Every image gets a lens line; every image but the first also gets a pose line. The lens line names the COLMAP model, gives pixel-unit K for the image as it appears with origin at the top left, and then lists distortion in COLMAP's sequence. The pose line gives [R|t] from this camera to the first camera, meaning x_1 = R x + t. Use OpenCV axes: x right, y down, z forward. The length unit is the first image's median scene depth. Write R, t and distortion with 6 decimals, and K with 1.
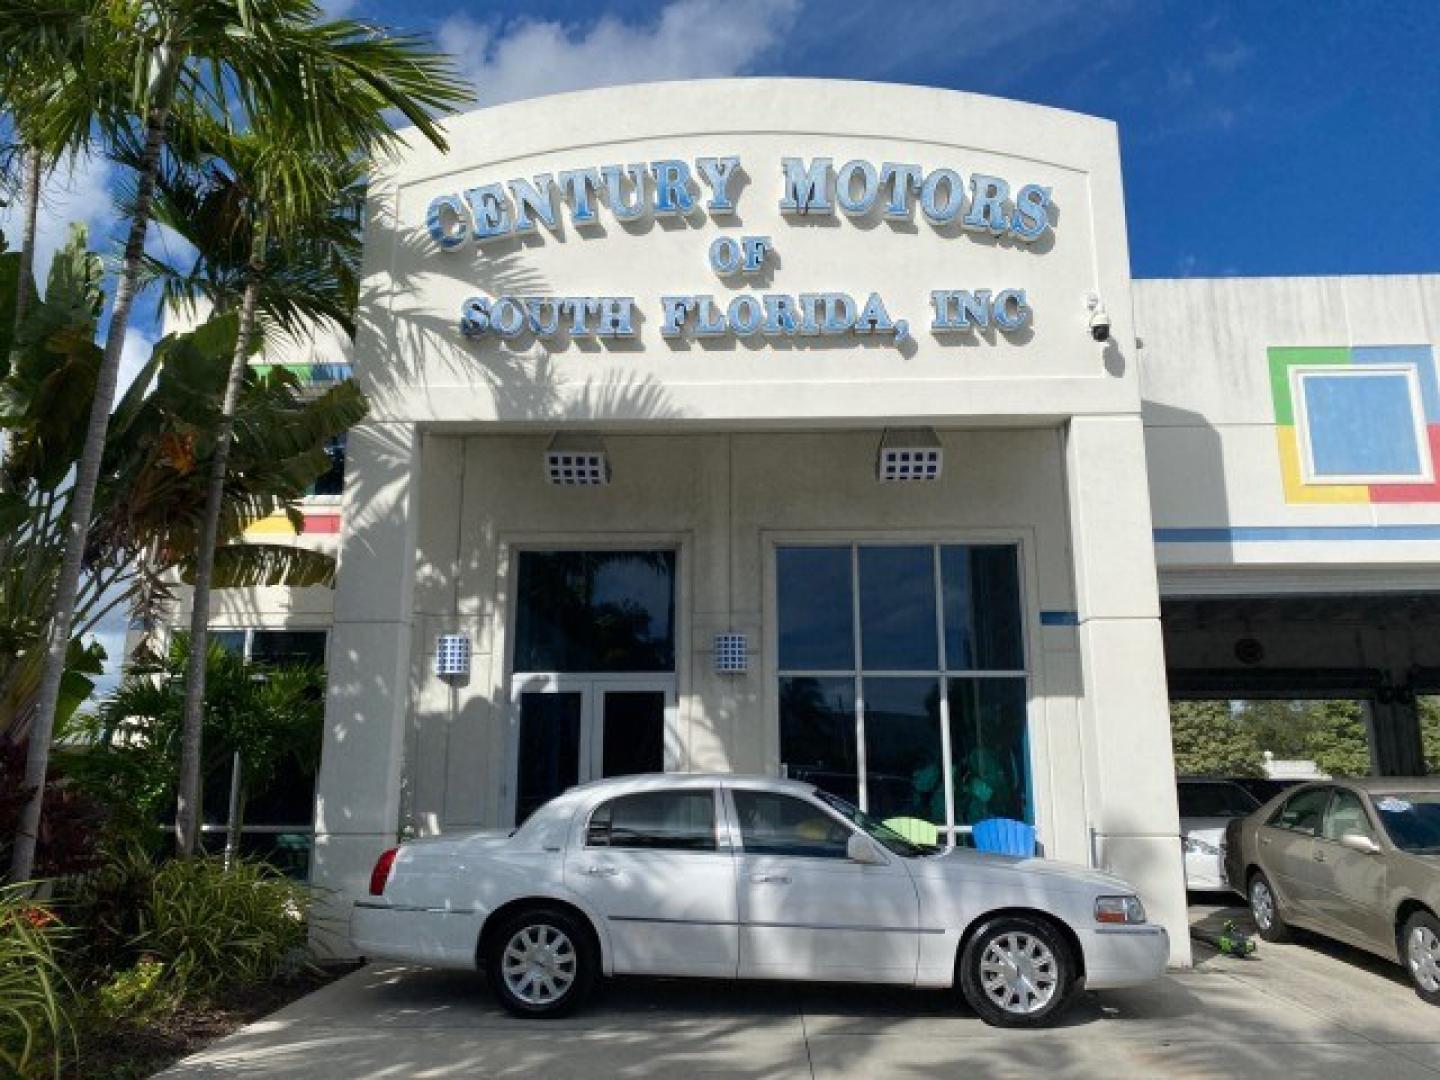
lens RADIAL K [[1117.1, 0, 726.6], [0, 1117.1, 516.6], [0, 0, 1]] dist [0.006028, 0.001606]
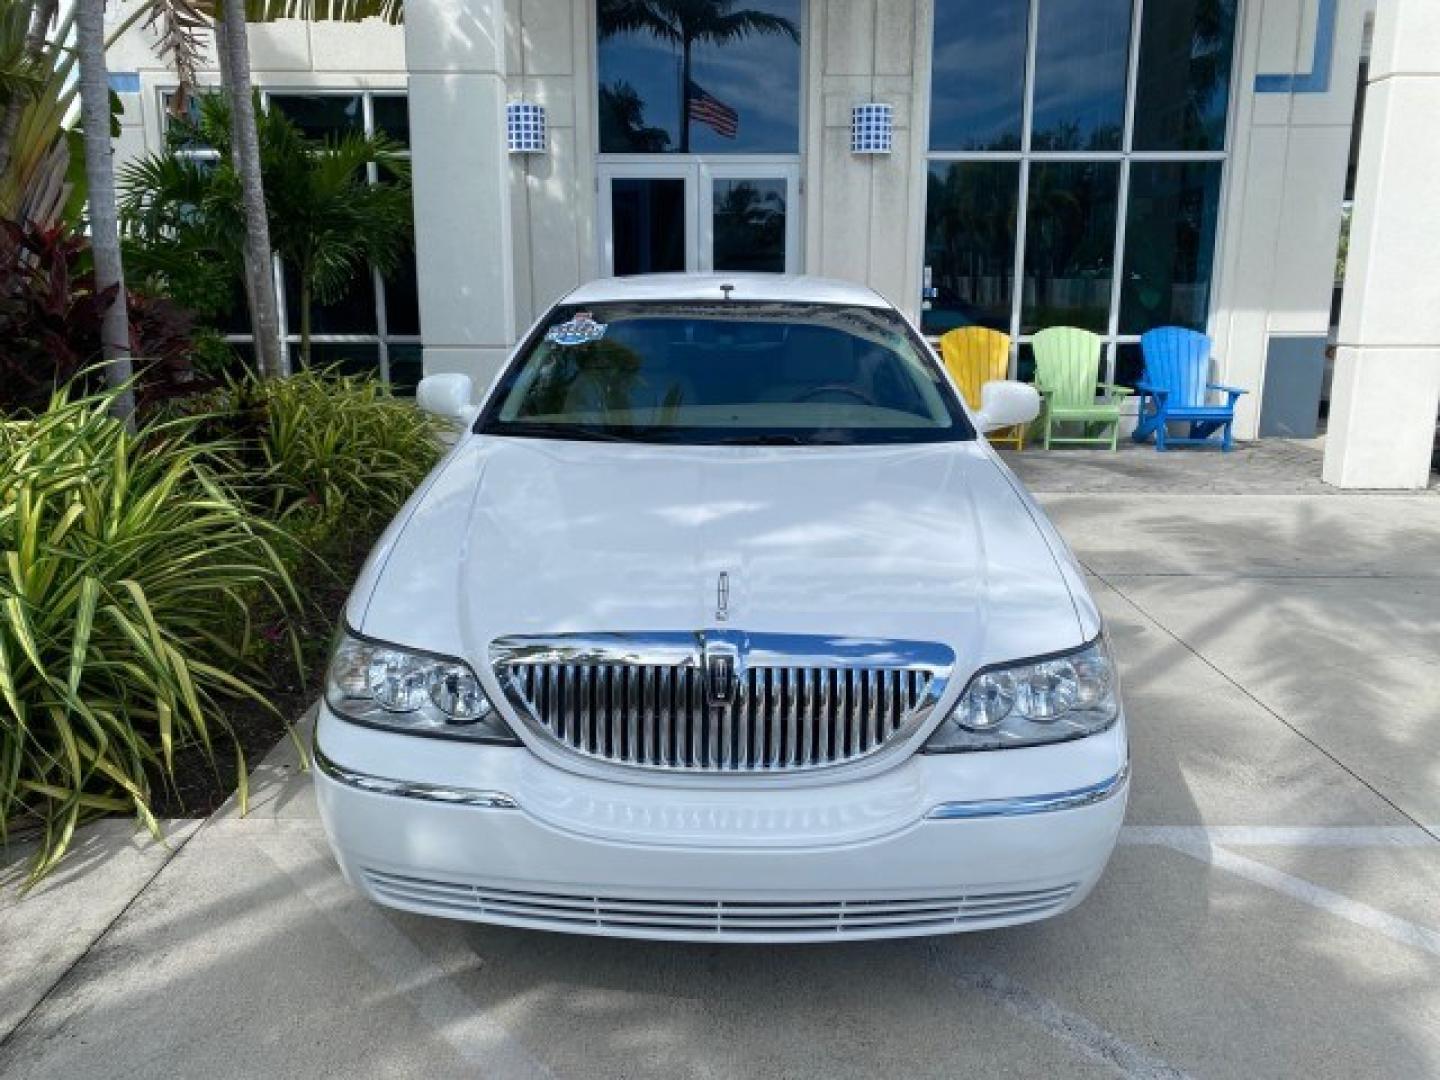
lens RADIAL K [[1106.1, 0, 719.9], [0, 1106.1, 531.3], [0, 0, 1]] dist [0.010803, -0.007680]
pose [[0.999063, -0.009489, 0.042237, -0.145399], [-0.009537, 0.903470, 0.428546, 0.042319], [-0.042227, -0.428547, 0.902532, 0.151410]]
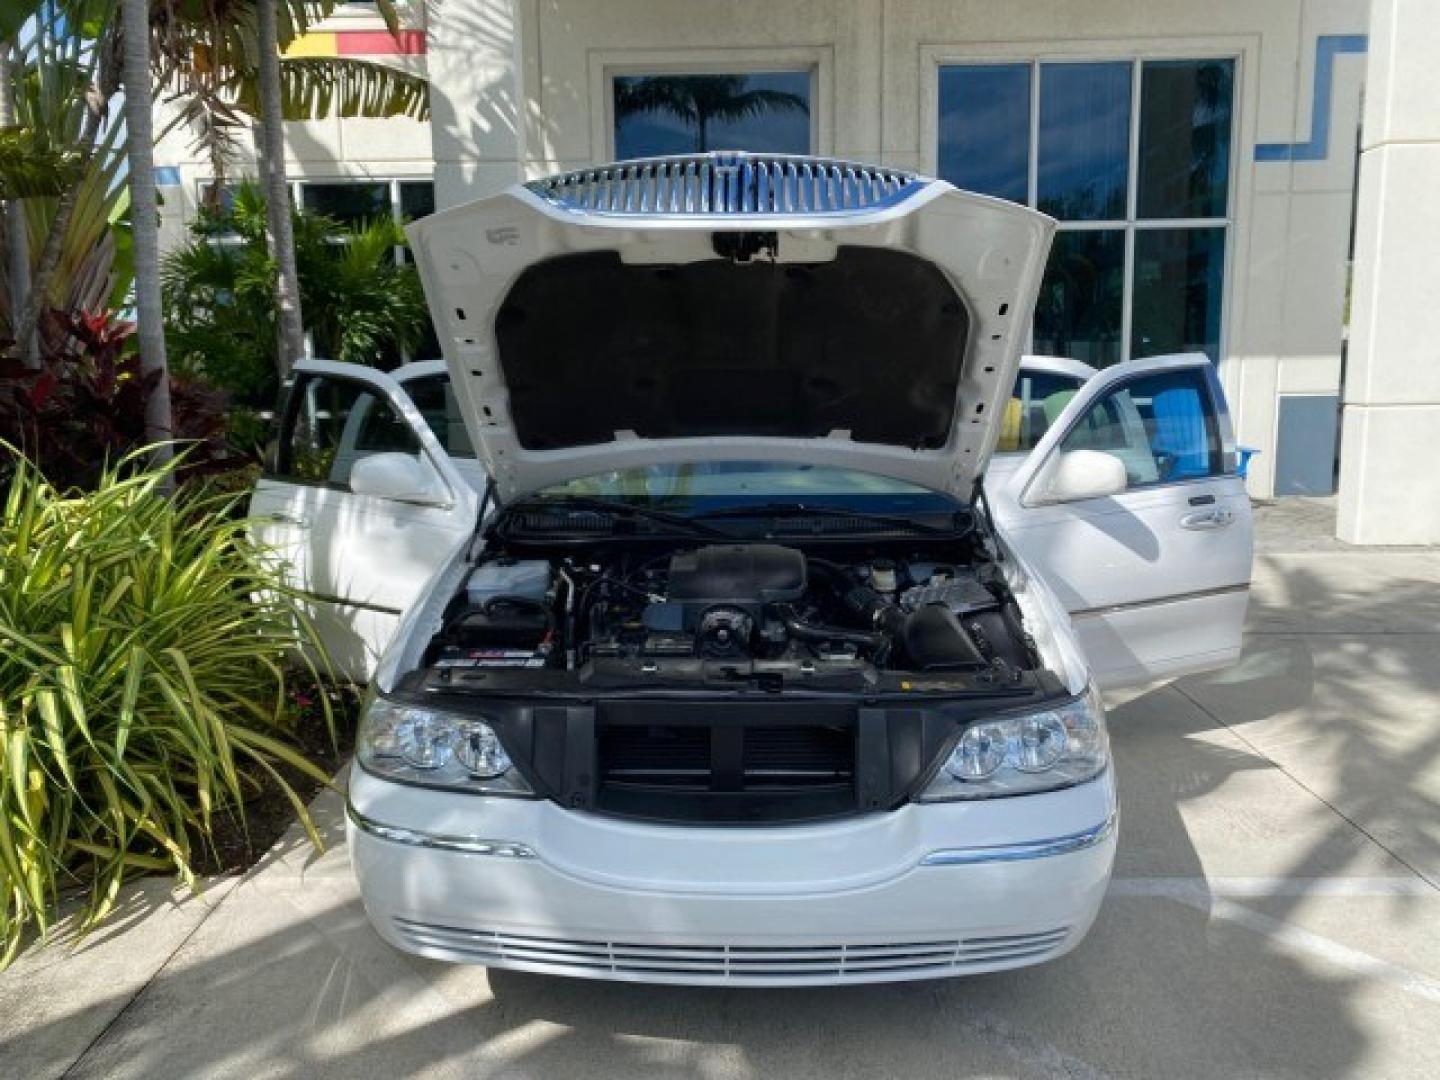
lens RADIAL K [[1111.6, 0, 714.6], [0, 1111.6, 530.4], [0, 0, 1]] dist [0.004288, 0.003719]
pose [[0.999618, -0.020759, 0.018266, -0.142693], [0.012431, 0.927460, 0.373715, 0.036340], [-0.024699, -0.373345, 0.927364, 0.137873]]
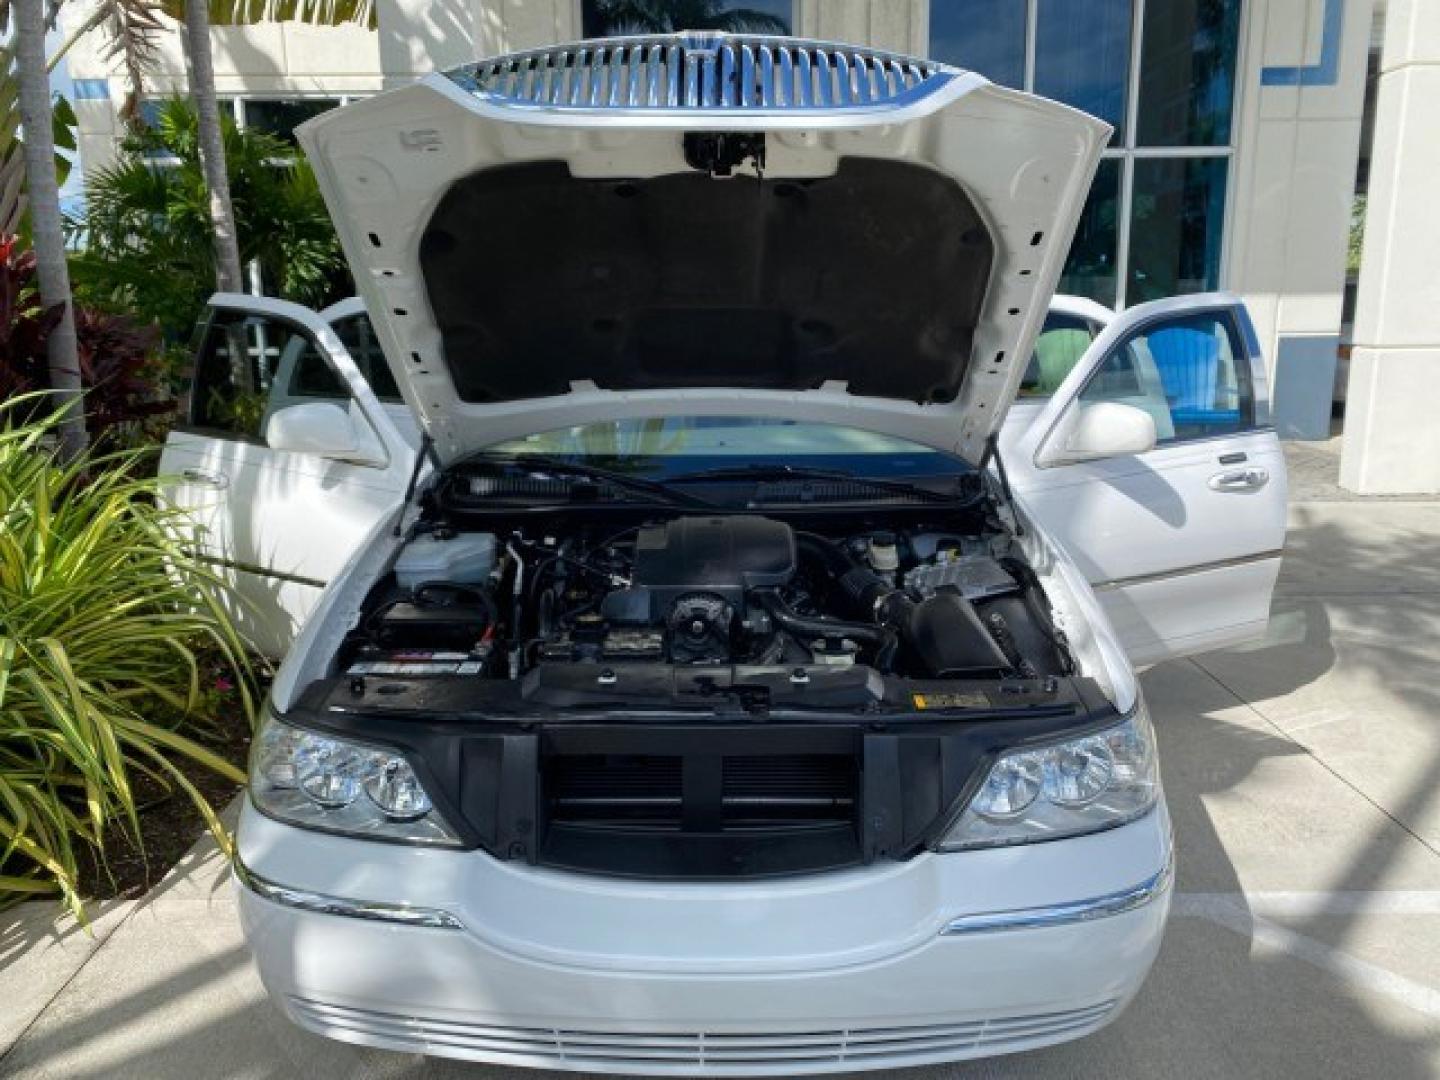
lens RADIAL K [[1106.1, 0, 719.9], [0, 1106.1, 531.3], [0, 0, 1]] dist [0.010803, -0.007680]
pose [[0.998852, -0.021973, 0.042566, -0.141031], [0.001648, 0.903829, 0.427891, 0.044973], [-0.047875, -0.427330, 0.902827, 0.178006]]
